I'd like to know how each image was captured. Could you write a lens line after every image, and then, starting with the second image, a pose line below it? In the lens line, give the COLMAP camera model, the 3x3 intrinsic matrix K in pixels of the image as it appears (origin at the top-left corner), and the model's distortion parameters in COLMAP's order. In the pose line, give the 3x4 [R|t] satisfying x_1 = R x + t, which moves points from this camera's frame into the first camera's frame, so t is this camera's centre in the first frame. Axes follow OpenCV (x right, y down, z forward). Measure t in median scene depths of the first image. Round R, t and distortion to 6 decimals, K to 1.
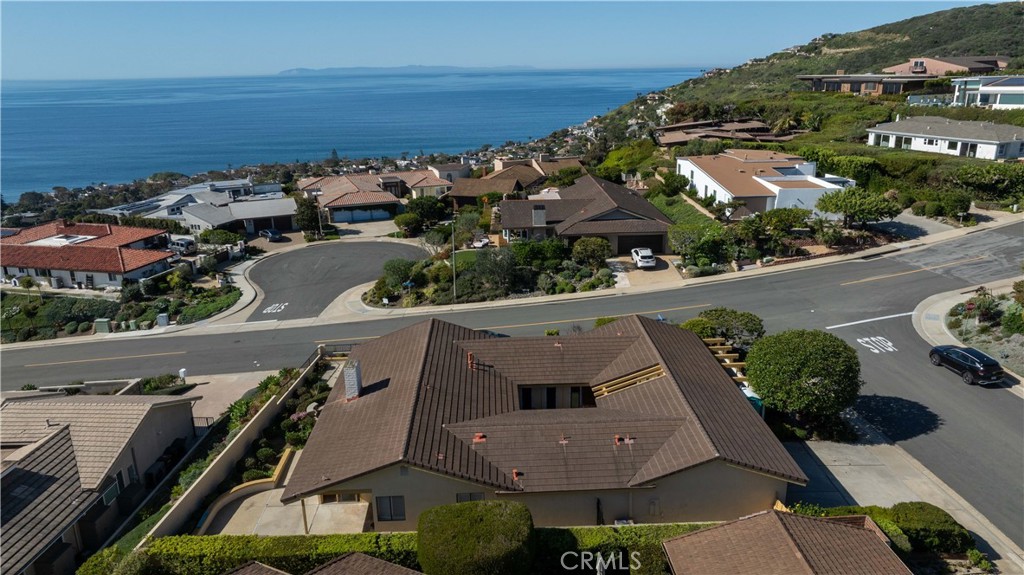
lens RADIAL K [[723.9, 0, 512.6], [0, 723.9, 279.4], [0, 0, 1]] dist [-0.048593, 0.057465]
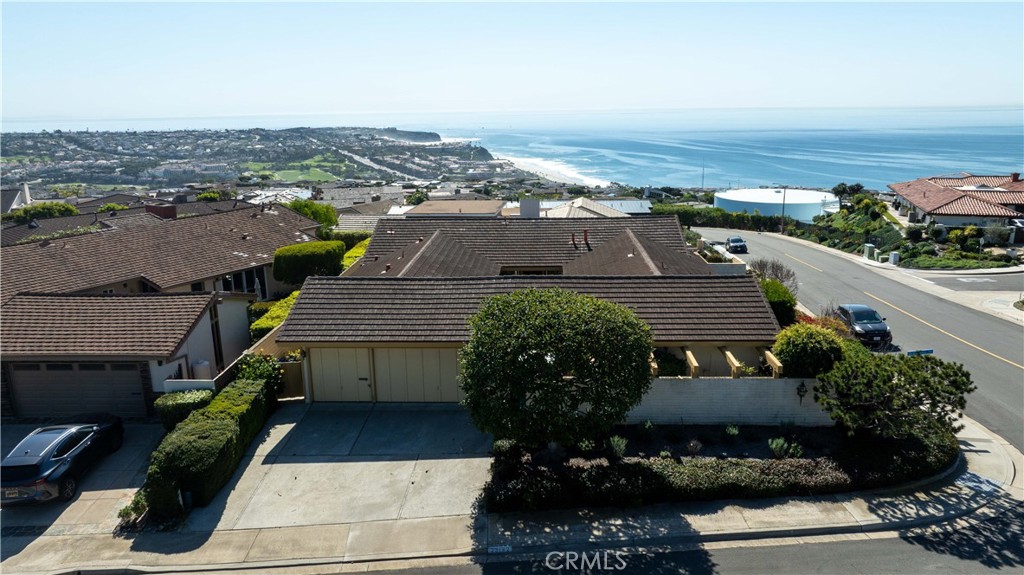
lens RADIAL K [[723.9, 0, 513.0], [0, 723.9, 281.9], [0, 0, 1]] dist [-0.048593, 0.057465]
pose [[-0.077683, 0.254413, -0.963971, 0.522762], [-0.266719, 0.926346, 0.265977, -0.035764], [0.960639, 0.277771, -0.004104, 0.550943]]
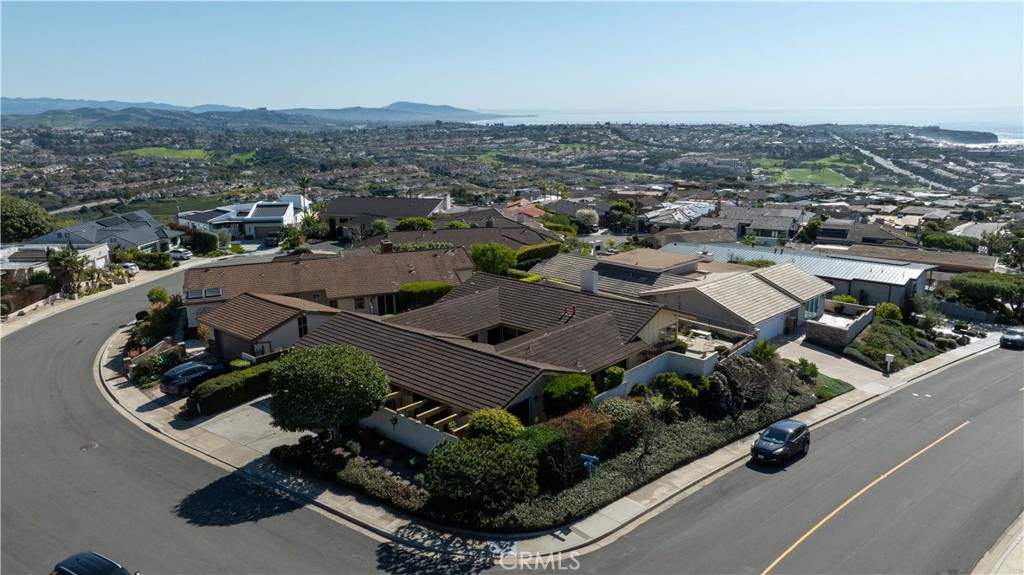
lens RADIAL K [[723.9, 0, 513.8], [0, 723.9, 280.3], [0, 0, 1]] dist [-0.048593, 0.057465]
pose [[-0.695260, 0.195647, -0.691618, 0.494088], [-0.174005, 0.887801, 0.426066, -0.254108], [0.697378, 0.416571, -0.583209, 0.954950]]
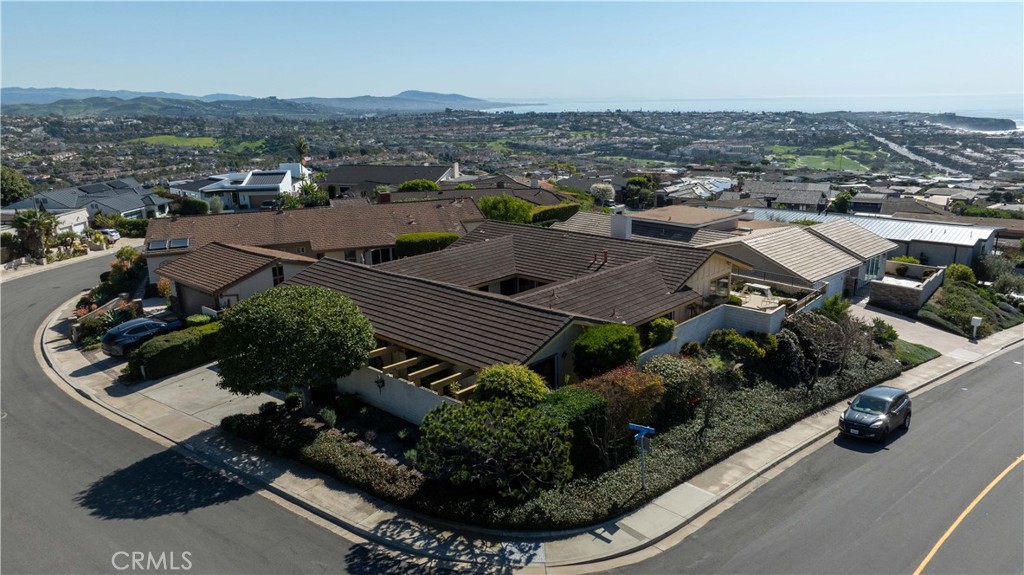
lens RADIAL K [[723.9, 0, 513.9], [0, 723.9, 281.7], [0, 0, 1]] dist [-0.048593, 0.057465]
pose [[-0.704536, 0.206371, -0.678999, 0.419278], [-0.169264, 0.880305, 0.443184, -0.163334], [0.689187, 0.427169, -0.585276, 0.892829]]
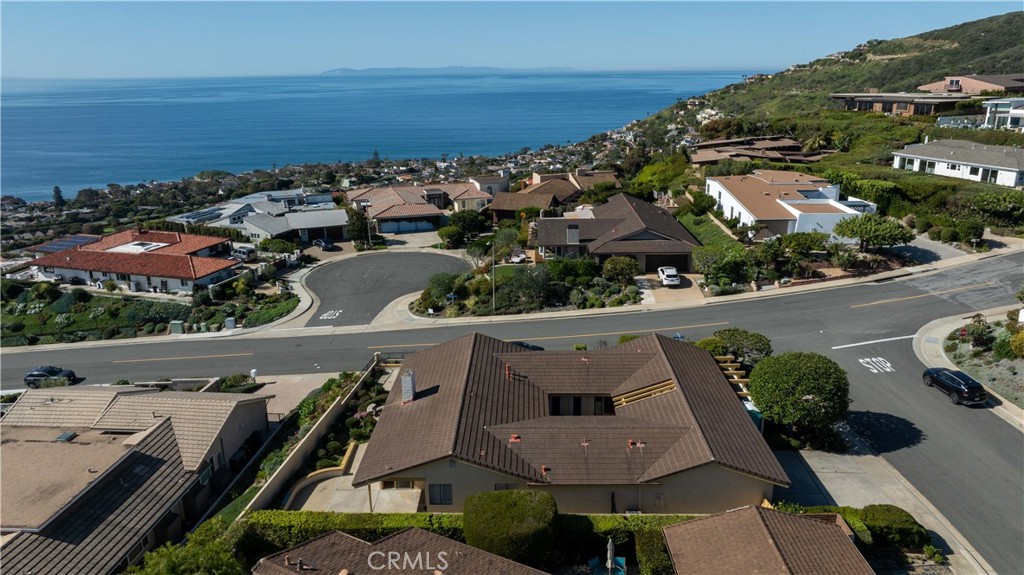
lens RADIAL K [[723.9, 0, 512.9], [0, 723.9, 280.1], [0, 0, 1]] dist [-0.048593, 0.057465]
pose [[0.998550, 0.020689, -0.049694, 0.002392], [-0.020716, 0.999785, -0.000023, -0.020268], [0.049682, 0.001053, 0.998765, -0.092709]]
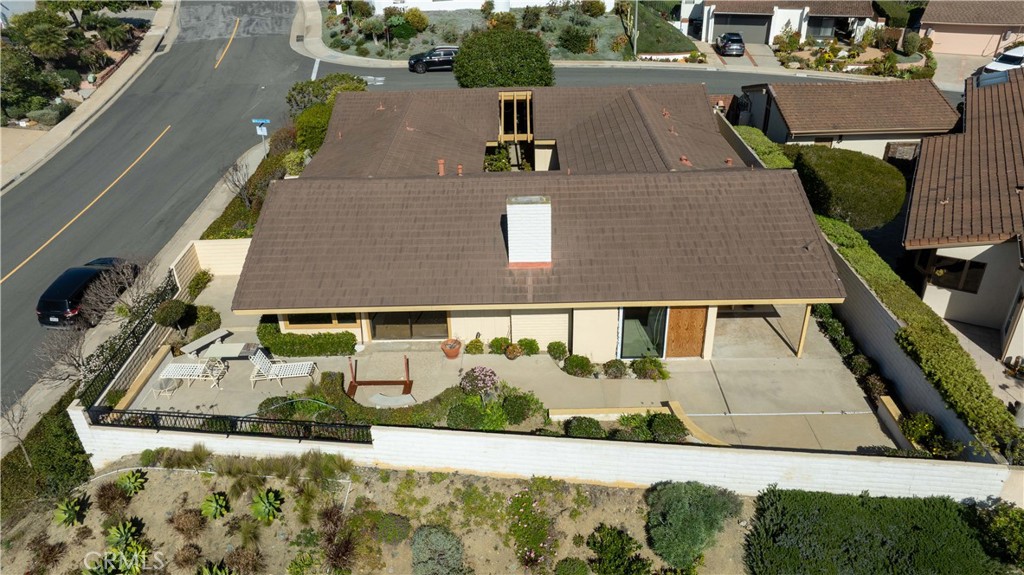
lens RADIAL K [[723.9, 0, 514.1], [0, 723.9, 287.5], [0, 0, 1]] dist [-0.048593, 0.057465]
pose [[0.041967, -0.476693, 0.878068, -0.394845], [0.308276, 0.842140, 0.442454, -0.038614], [-0.950371, 0.252118, 0.182295, 0.504096]]
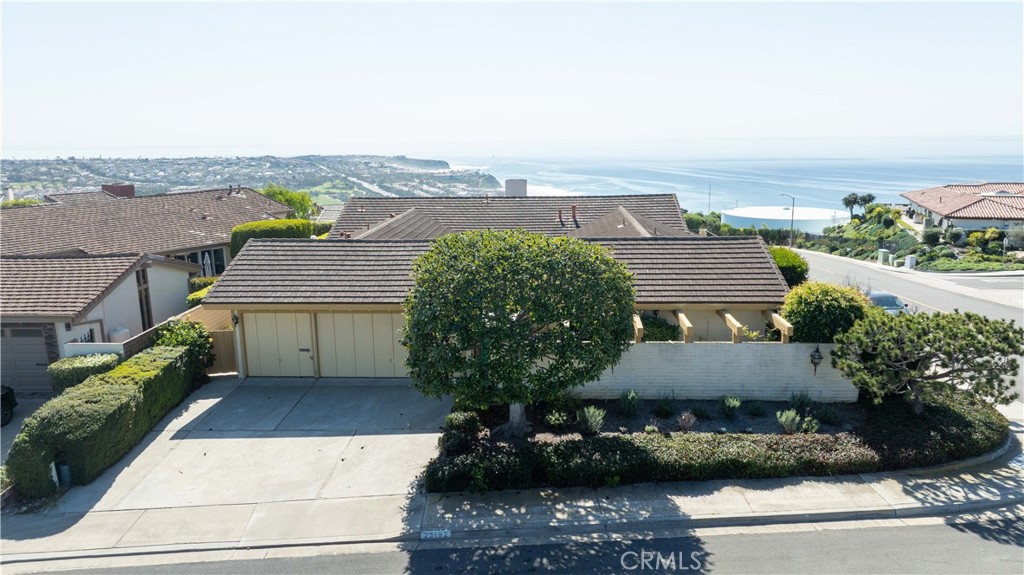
lens RADIAL K [[723.9, 0, 512.4], [0, 723.9, 285.9], [0, 0, 1]] dist [-0.048593, 0.057465]
pose [[-0.090227, 0.221926, -0.970880, 0.478075], [-0.267998, 0.933487, 0.238285, 0.003828], [0.959185, 0.281694, -0.024750, 0.578686]]
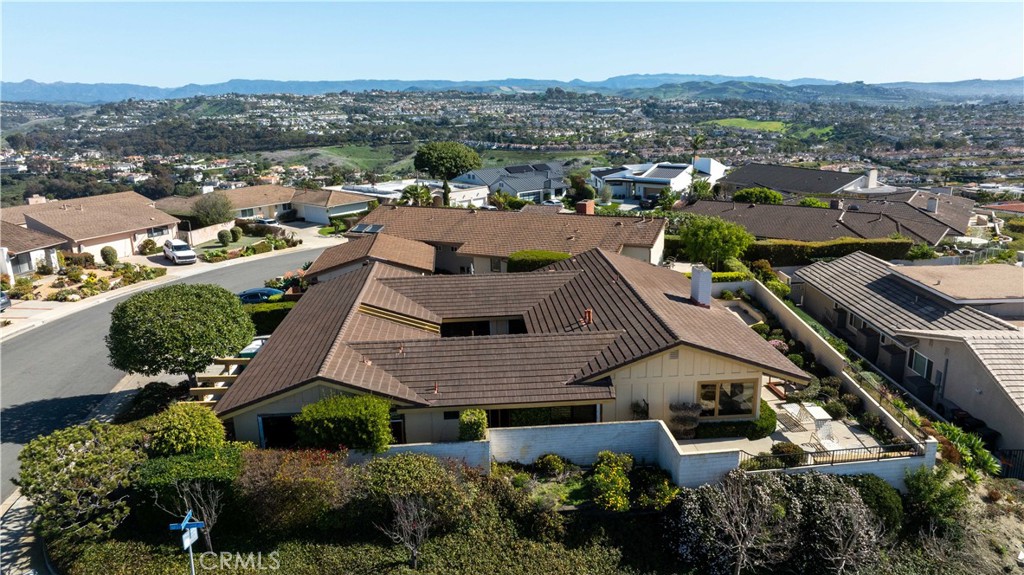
lens RADIAL K [[723.9, 0, 513.7], [0, 723.9, 285.0], [0, 0, 1]] dist [-0.048593, 0.057465]
pose [[-0.998493, 0.048404, -0.025857, 0.024378], [0.027992, 0.854513, 0.518675, -0.192010], [0.047201, 0.517169, -0.854581, 0.972583]]
